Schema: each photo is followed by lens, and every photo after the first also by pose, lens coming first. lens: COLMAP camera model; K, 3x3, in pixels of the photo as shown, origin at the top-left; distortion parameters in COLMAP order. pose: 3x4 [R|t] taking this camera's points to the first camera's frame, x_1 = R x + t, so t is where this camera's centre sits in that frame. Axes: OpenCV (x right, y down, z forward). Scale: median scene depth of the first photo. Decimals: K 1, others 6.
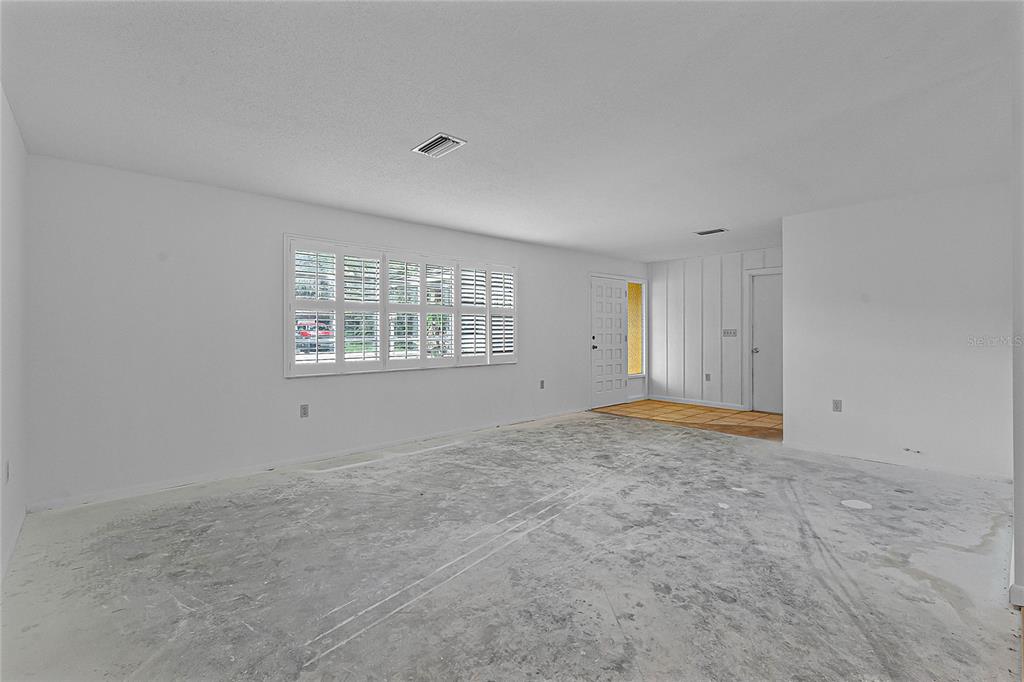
lens RADIAL K [[471.5, 0, 494.4], [0, 471.5, 329.0], [0, 0, 1]] dist [-0.002654, -0.000564]
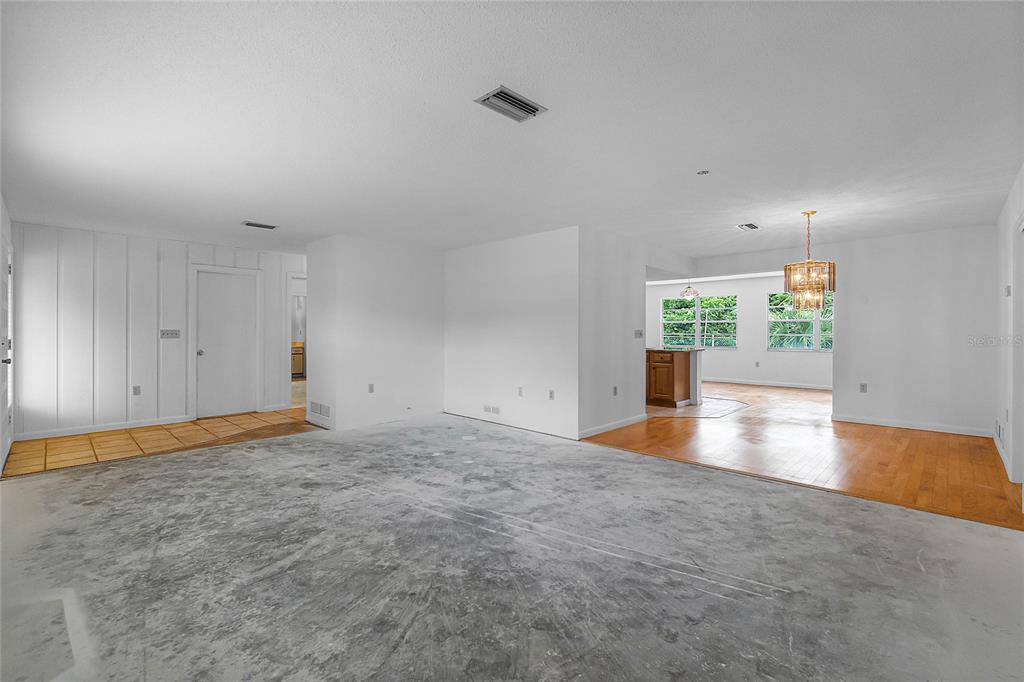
lens RADIAL K [[457.6, 0, 519.9], [0, 457.6, 333.1], [0, 0, 1]] dist [-0.001777, -0.000335]
pose [[-0.105234, -0.005595, 0.994432, -0.773989], [-0.007137, 0.999963, 0.004871, -0.003545], [-0.994422, -0.006584, -0.105270, 0.919012]]
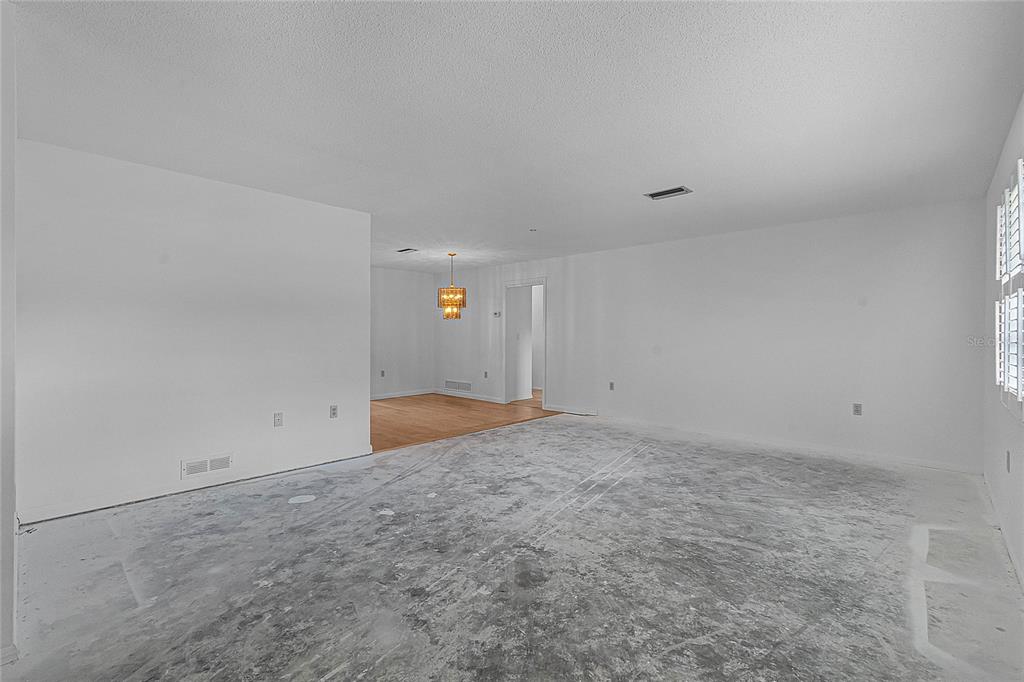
lens RADIAL K [[452.4, 0, 511.0], [0, 452.4, 332.3], [0, 0, 1]] dist [0.000307, 0.000447]
pose [[-0.993334, -0.001577, -0.115258, 0.394584], [0.000035, 0.999902, -0.013982, 0.016022], [0.115269, -0.013892, -0.993237, 1.896195]]
